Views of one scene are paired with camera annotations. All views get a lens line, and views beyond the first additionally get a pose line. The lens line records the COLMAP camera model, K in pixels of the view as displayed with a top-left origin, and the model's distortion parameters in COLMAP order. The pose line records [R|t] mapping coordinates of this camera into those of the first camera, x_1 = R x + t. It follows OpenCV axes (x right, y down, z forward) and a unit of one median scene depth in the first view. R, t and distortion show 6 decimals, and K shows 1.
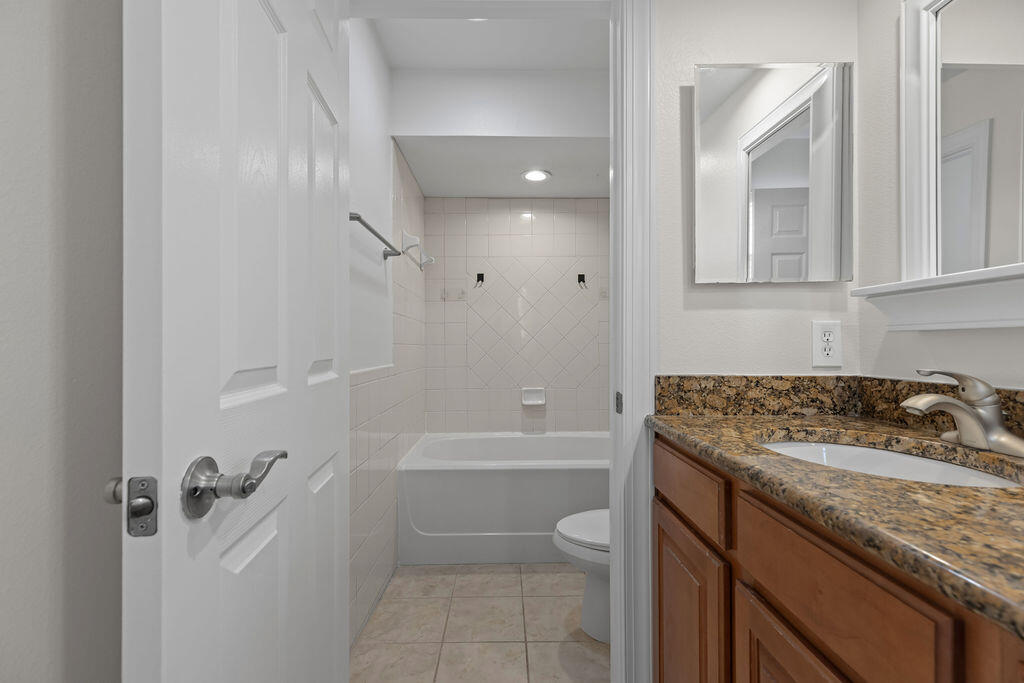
lens RADIAL K [[455.2, 0, 509.5], [0, 455.2, 340.3], [0, 0, 1]] dist [0.000977, 0.000264]
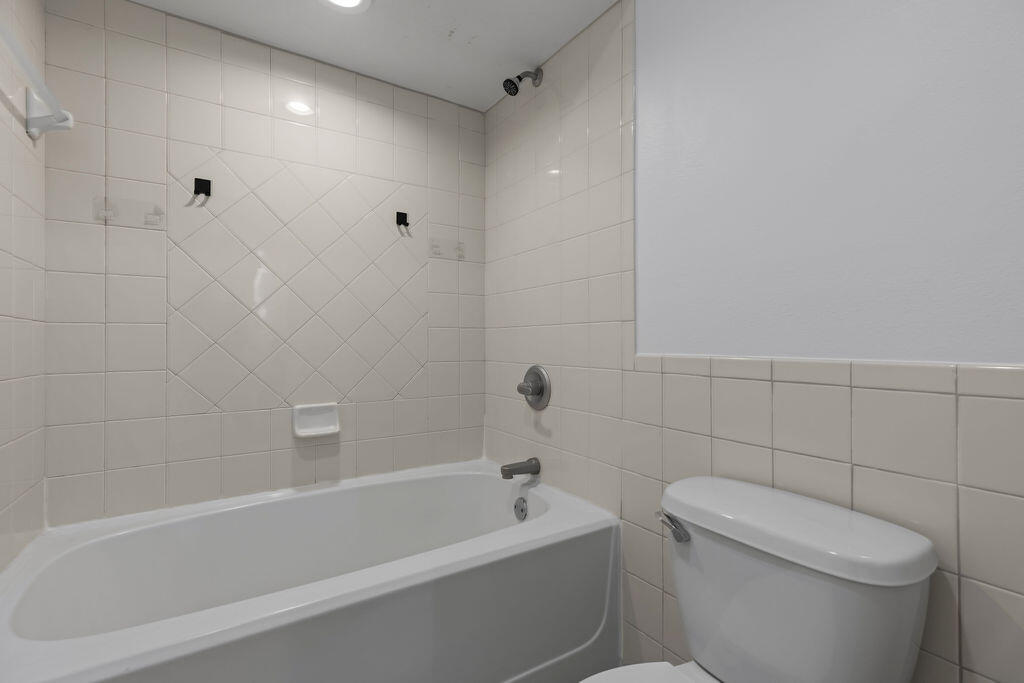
lens RADIAL K [[455.2, 0, 509.5], [0, 455.2, 340.3], [0, 0, 1]] dist [0.000977, 0.000264]
pose [[0.848975, 0.006512, 0.528393, -0.109959], [-0.007780, 0.999970, 0.000177, 0.066529], [-0.528376, -0.004261, 0.849000, 1.078538]]
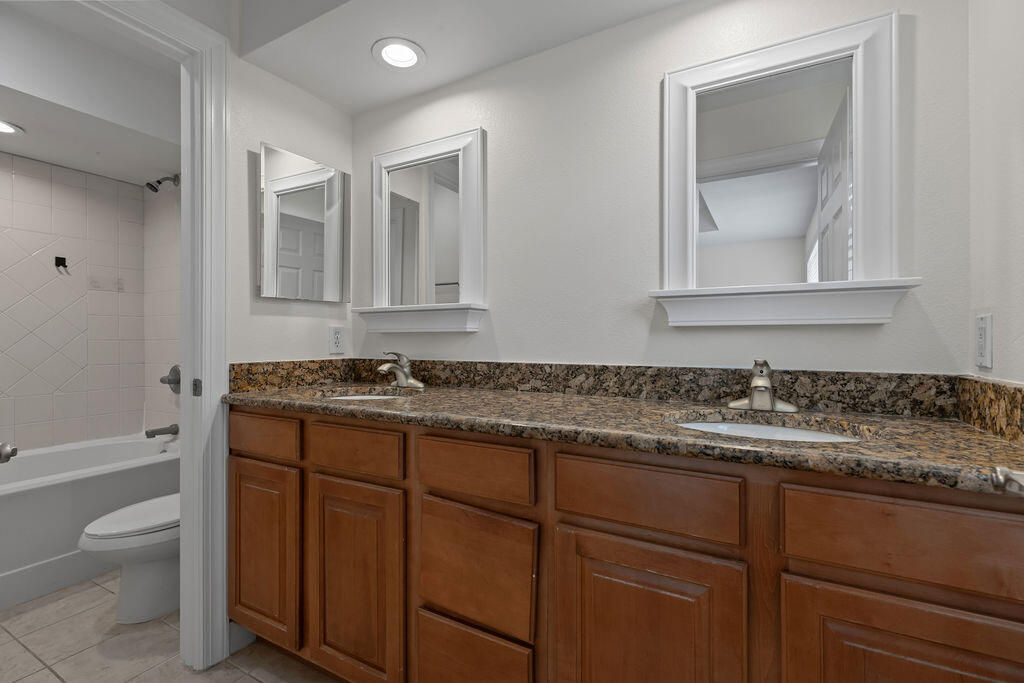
lens RADIAL K [[455.2, 0, 509.5], [0, 455.2, 340.3], [0, 0, 1]] dist [0.000977, 0.000264]
pose [[0.496784, -0.002579, 0.867870, -0.428570], [-0.004999, 0.999970, 0.005833, -0.002721], [-0.867860, -0.007236, 0.496757, -0.364886]]
